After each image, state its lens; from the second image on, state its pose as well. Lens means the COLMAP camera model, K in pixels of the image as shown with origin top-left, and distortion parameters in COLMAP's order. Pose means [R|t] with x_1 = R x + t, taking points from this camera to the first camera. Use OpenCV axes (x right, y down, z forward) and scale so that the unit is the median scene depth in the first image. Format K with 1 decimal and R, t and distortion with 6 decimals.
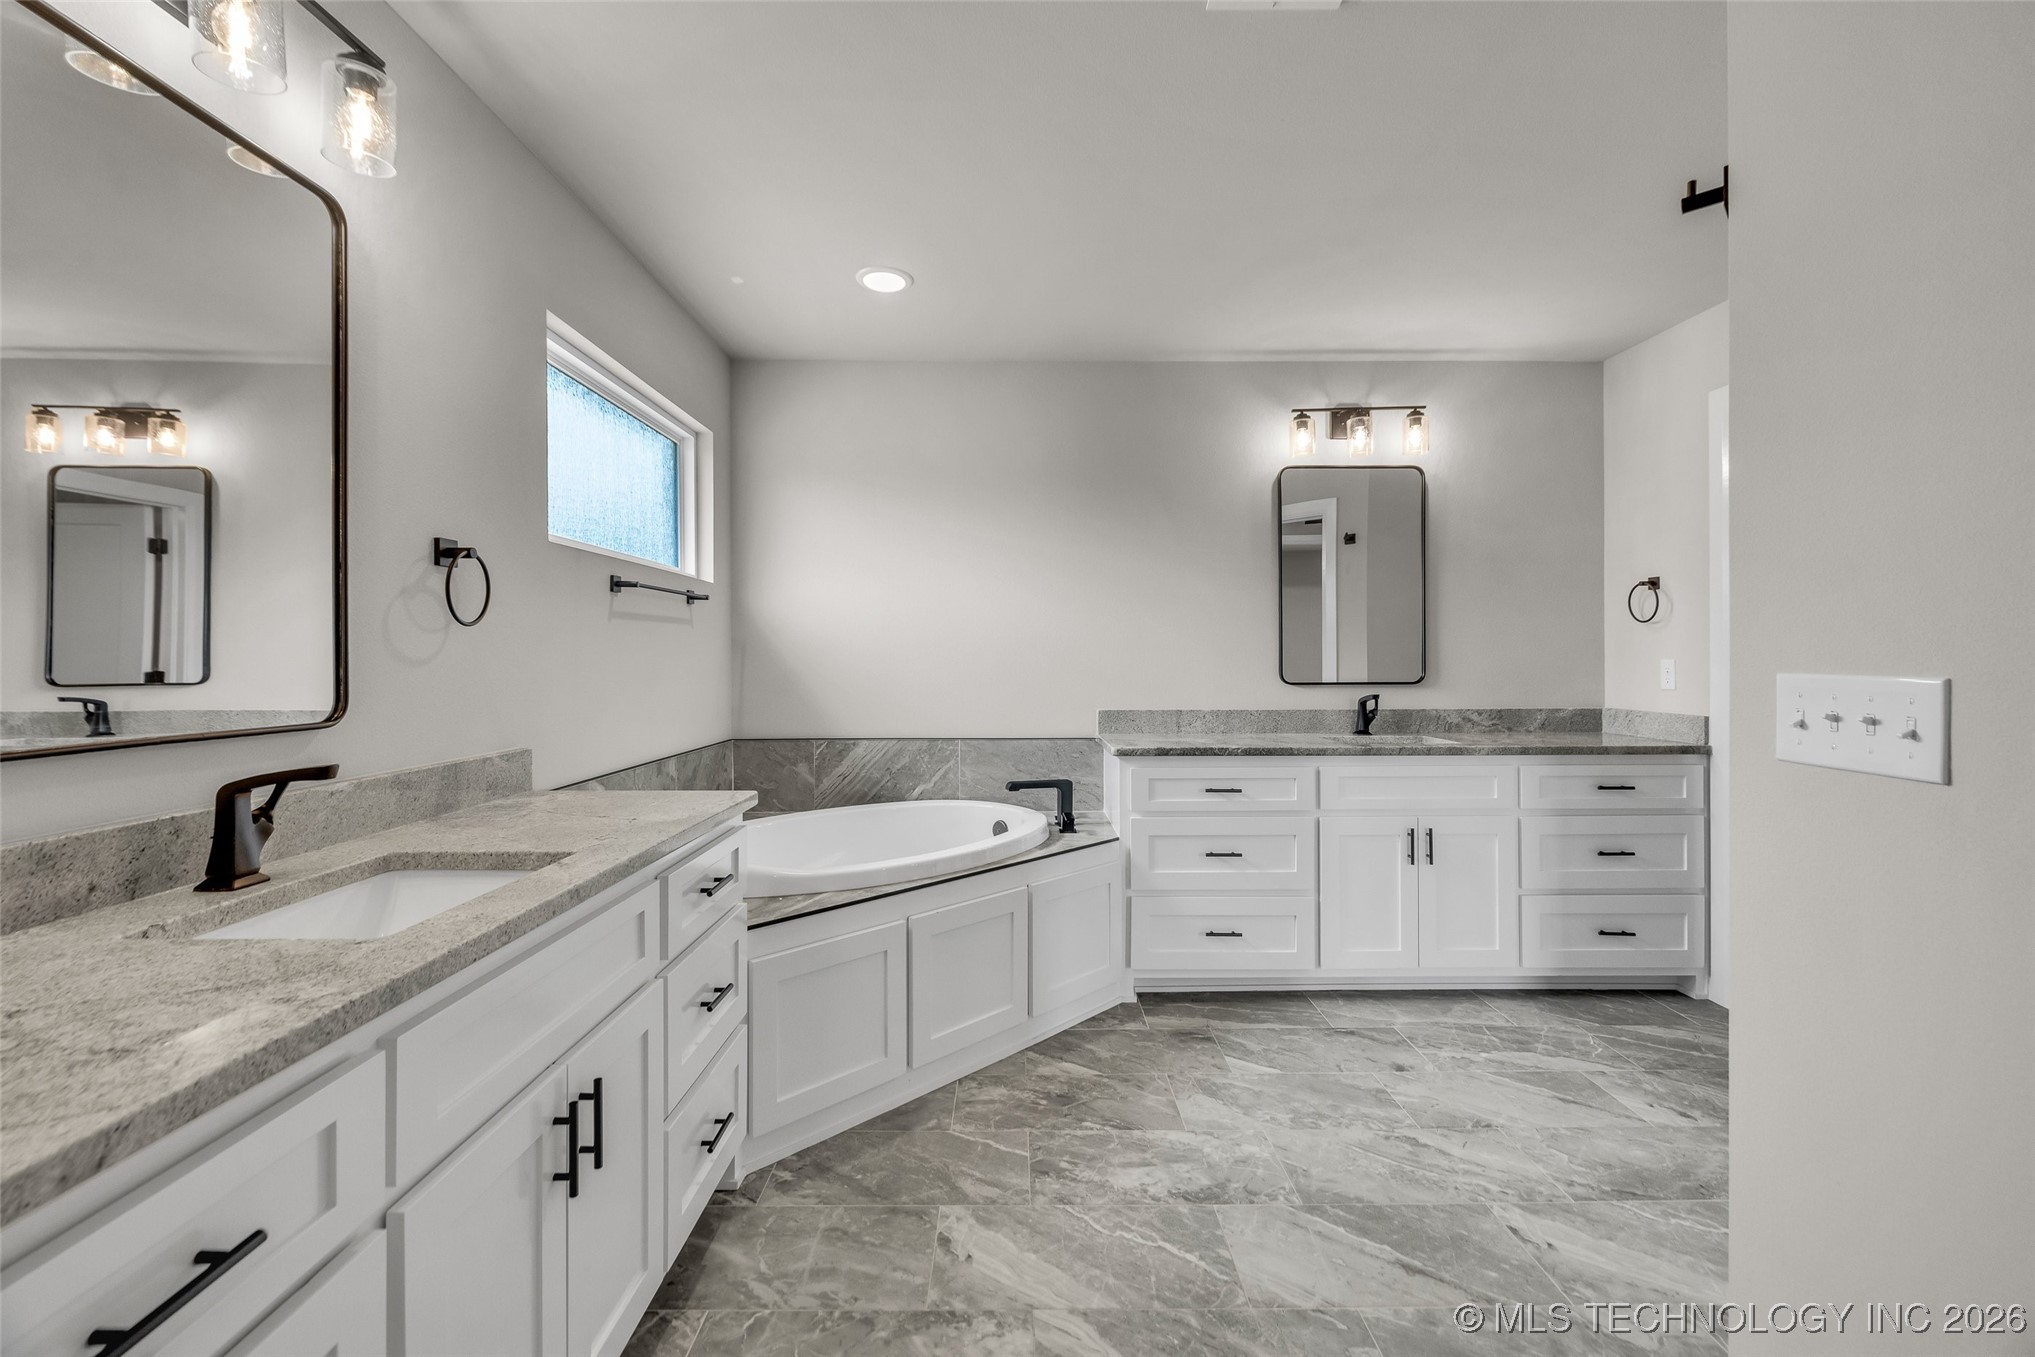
lens RADIAL K [[855.3, 0, 1016.7], [0, 855.3, 658.1], [0, 0, 1]] dist [-0.000307, -0.000668]
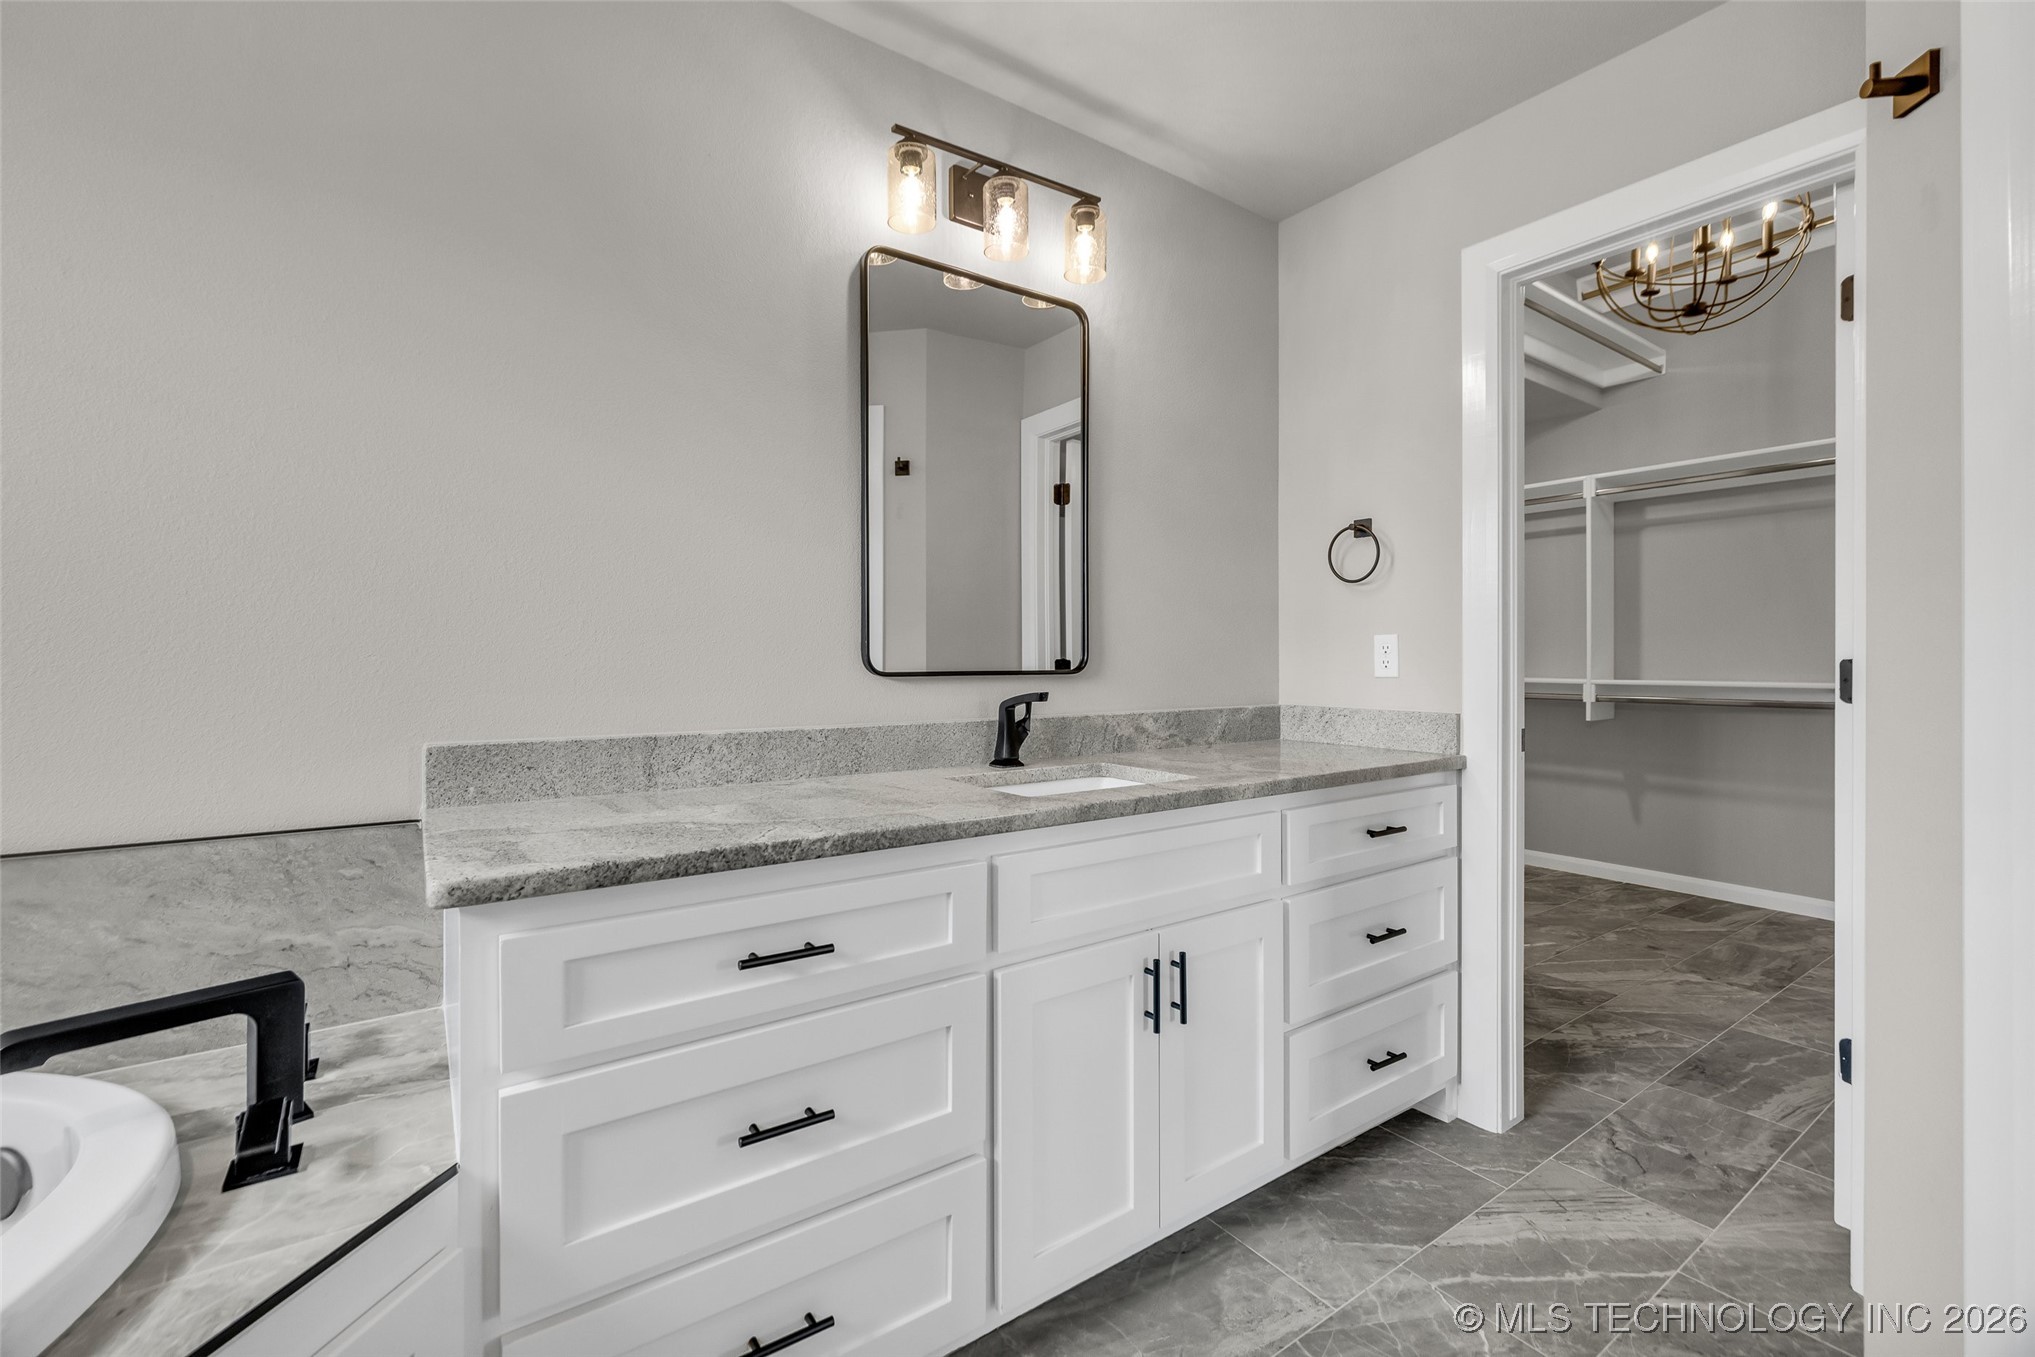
lens RADIAL K [[855.3, 0, 1010.1], [0, 855.3, 659.6], [0, 0, 1]] dist [-0.000307, -0.000668]
pose [[0.817427, 0.002754, 0.576026, 0.096266], [-0.003128, 0.999995, -0.000342, 0.022860], [-0.576024, -0.001522, 0.817431, 0.581300]]
